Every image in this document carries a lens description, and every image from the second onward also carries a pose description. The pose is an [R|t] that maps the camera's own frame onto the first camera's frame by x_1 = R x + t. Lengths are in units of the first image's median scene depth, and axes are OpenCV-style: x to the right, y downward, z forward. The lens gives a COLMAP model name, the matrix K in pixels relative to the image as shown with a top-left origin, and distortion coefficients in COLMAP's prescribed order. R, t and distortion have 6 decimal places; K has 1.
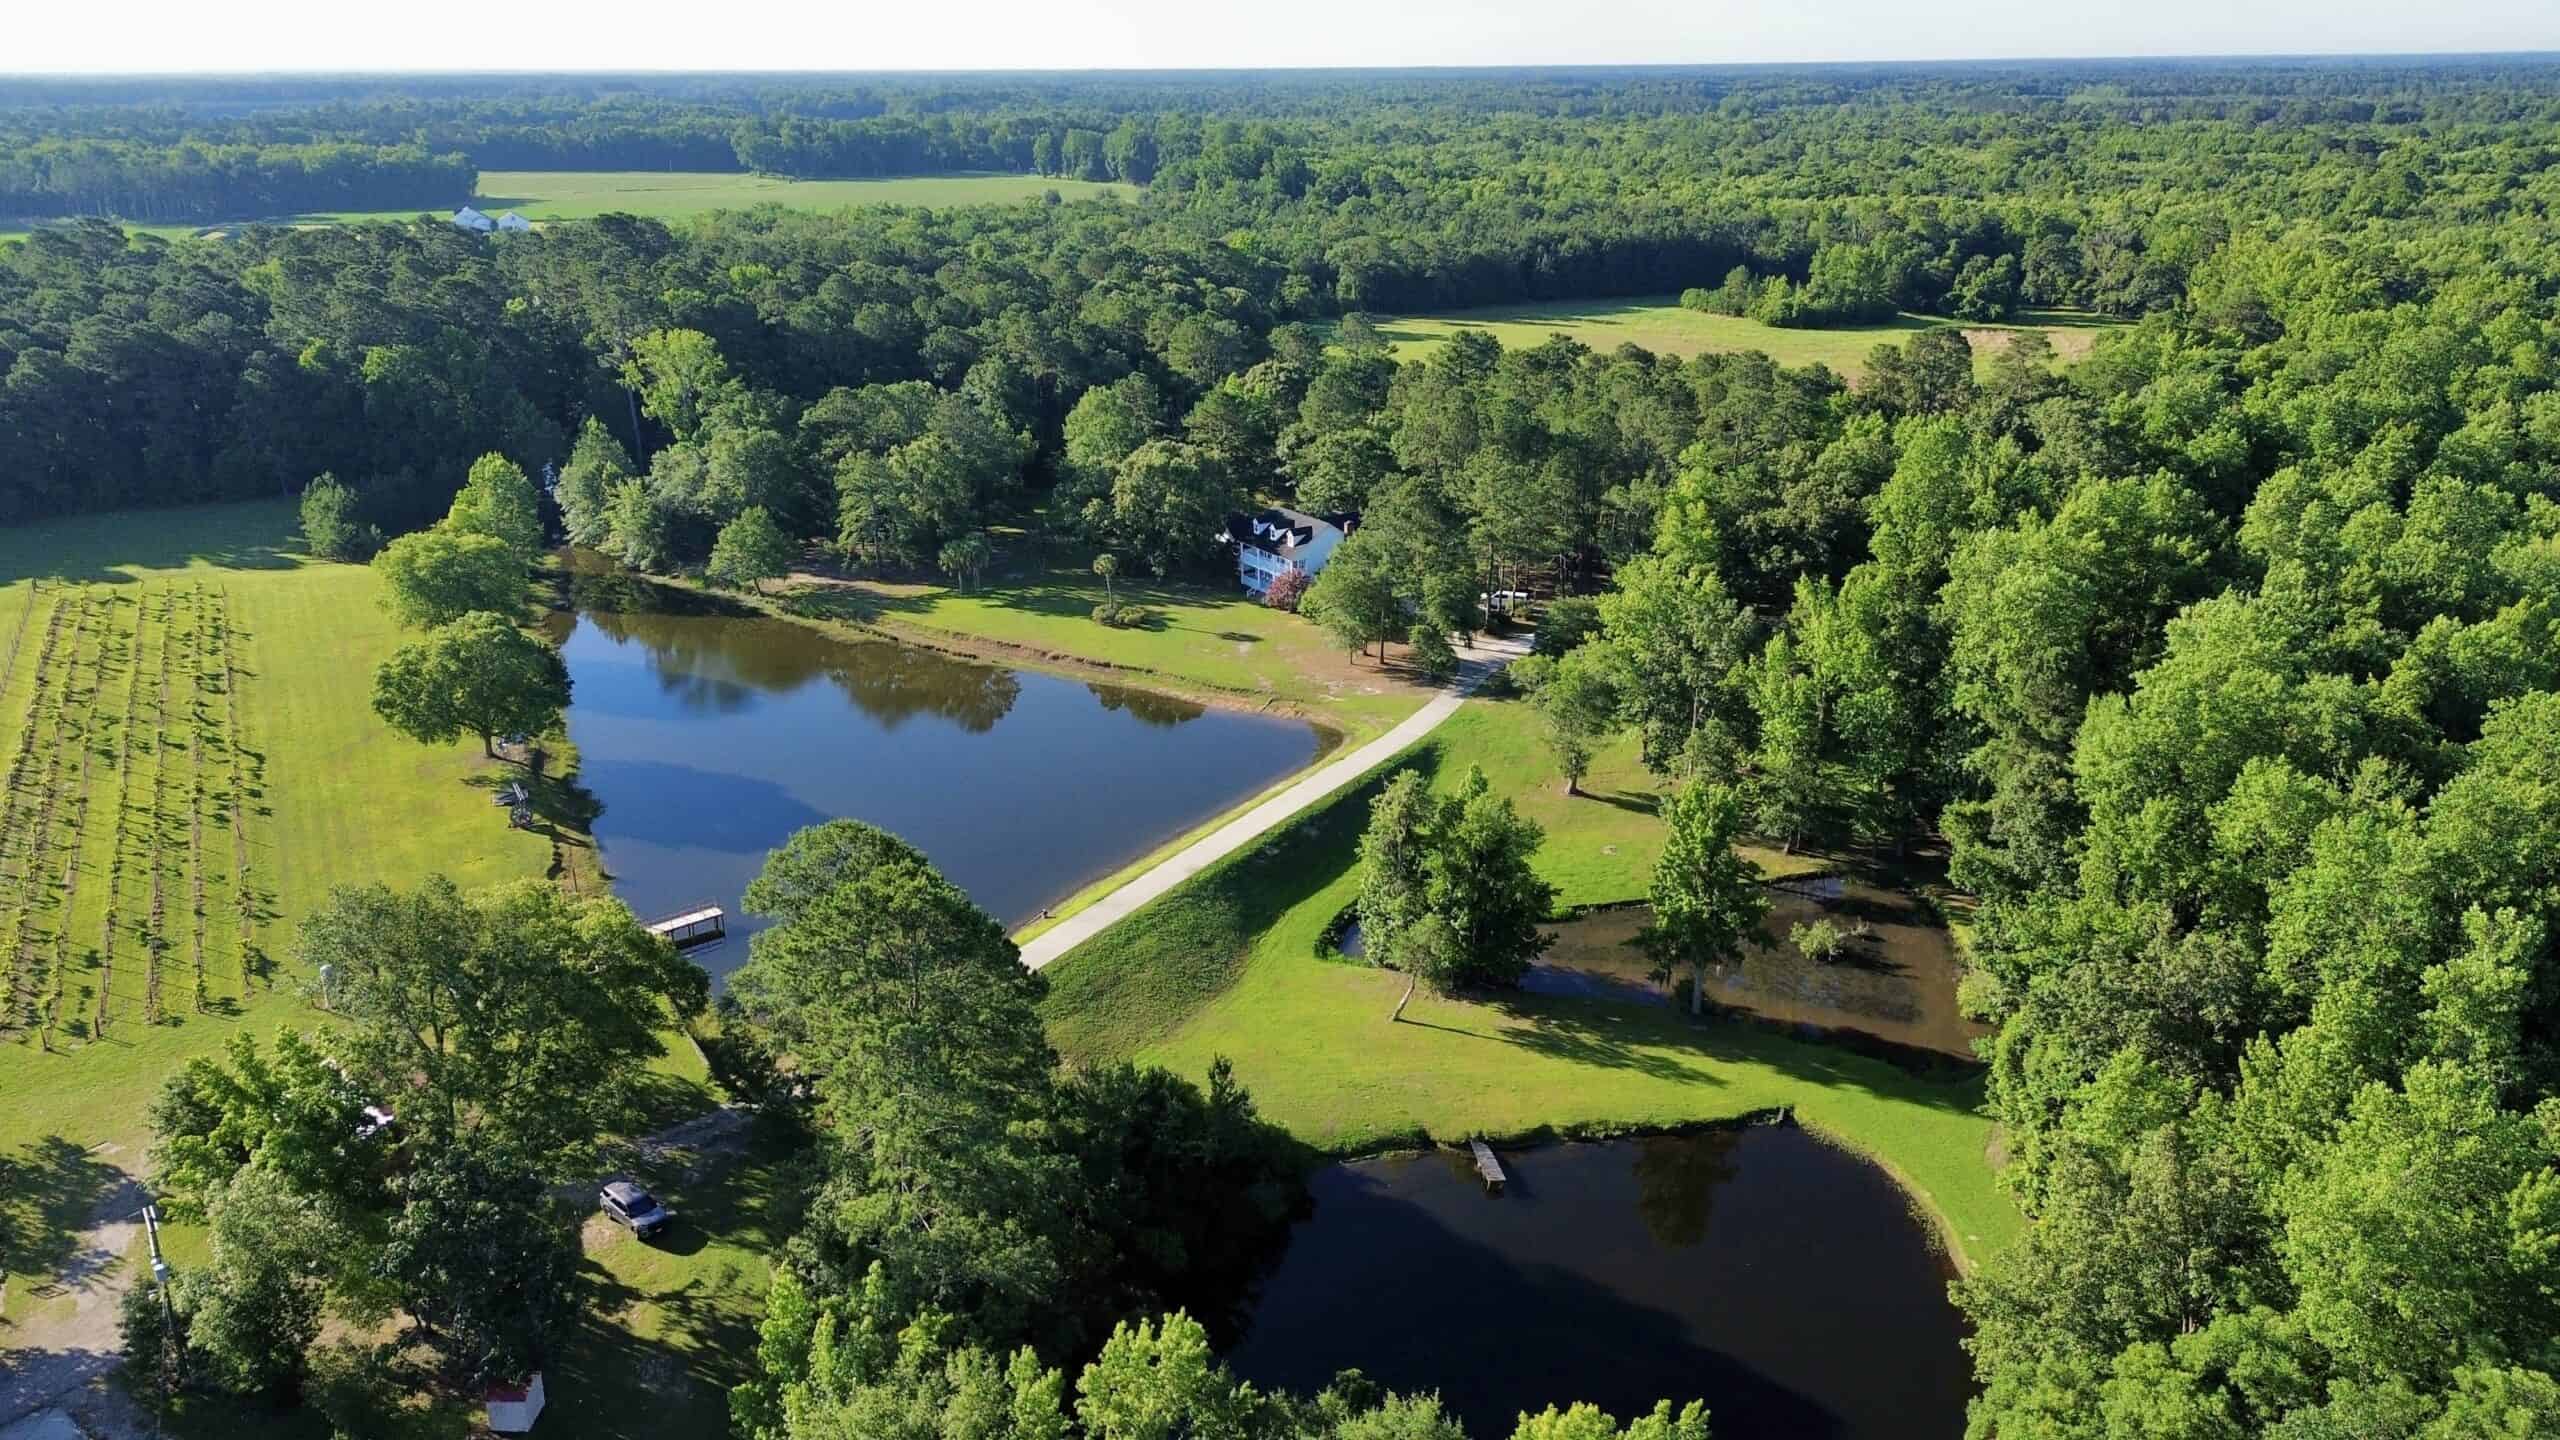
lens RADIAL K [[1809.5, 0, 1266.4], [0, 1809.5, 720.0], [0, 0, 1]] dist [0.065956, -0.056028]
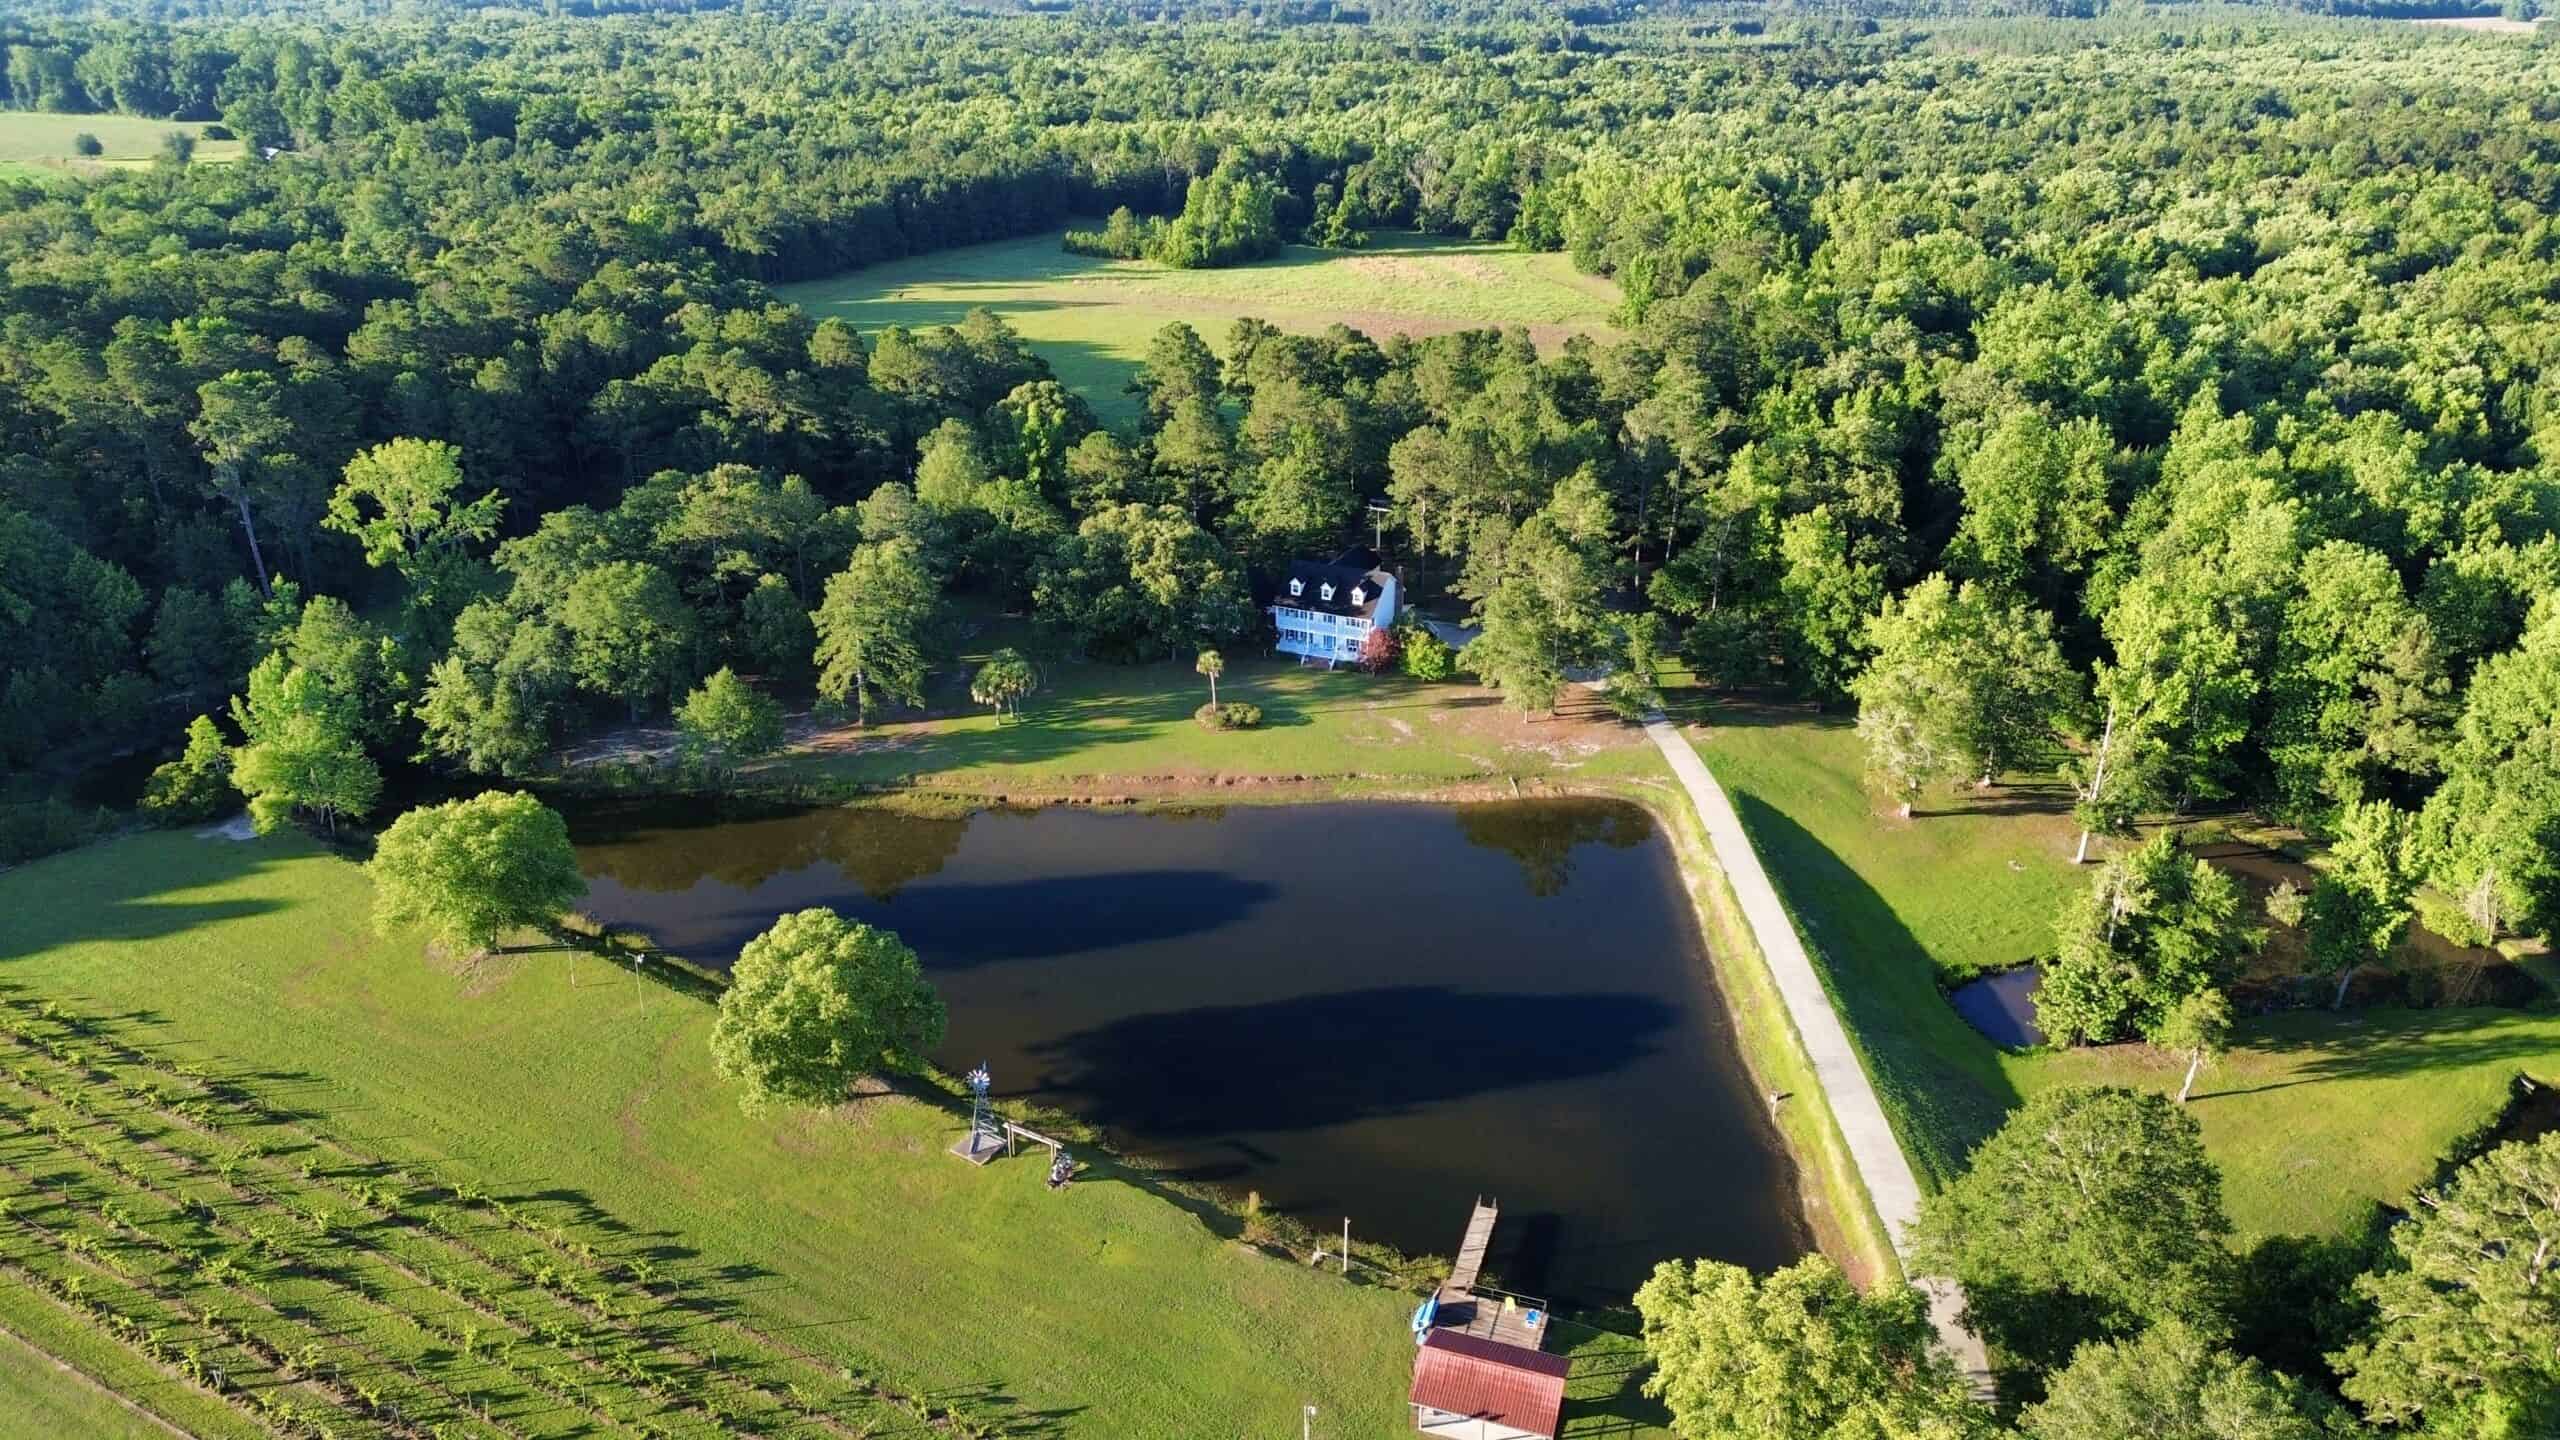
lens RADIAL K [[1809.5, 0, 1274.6], [0, 1809.5, 714.8], [0, 0, 1]] dist [0.065956, -0.056028]
pose [[0.847205, -0.202585, 0.491124, -0.446426], [0.175885, 0.979264, 0.100532, -0.128991], [-0.501306, 0.001210, 0.865269, 0.203310]]
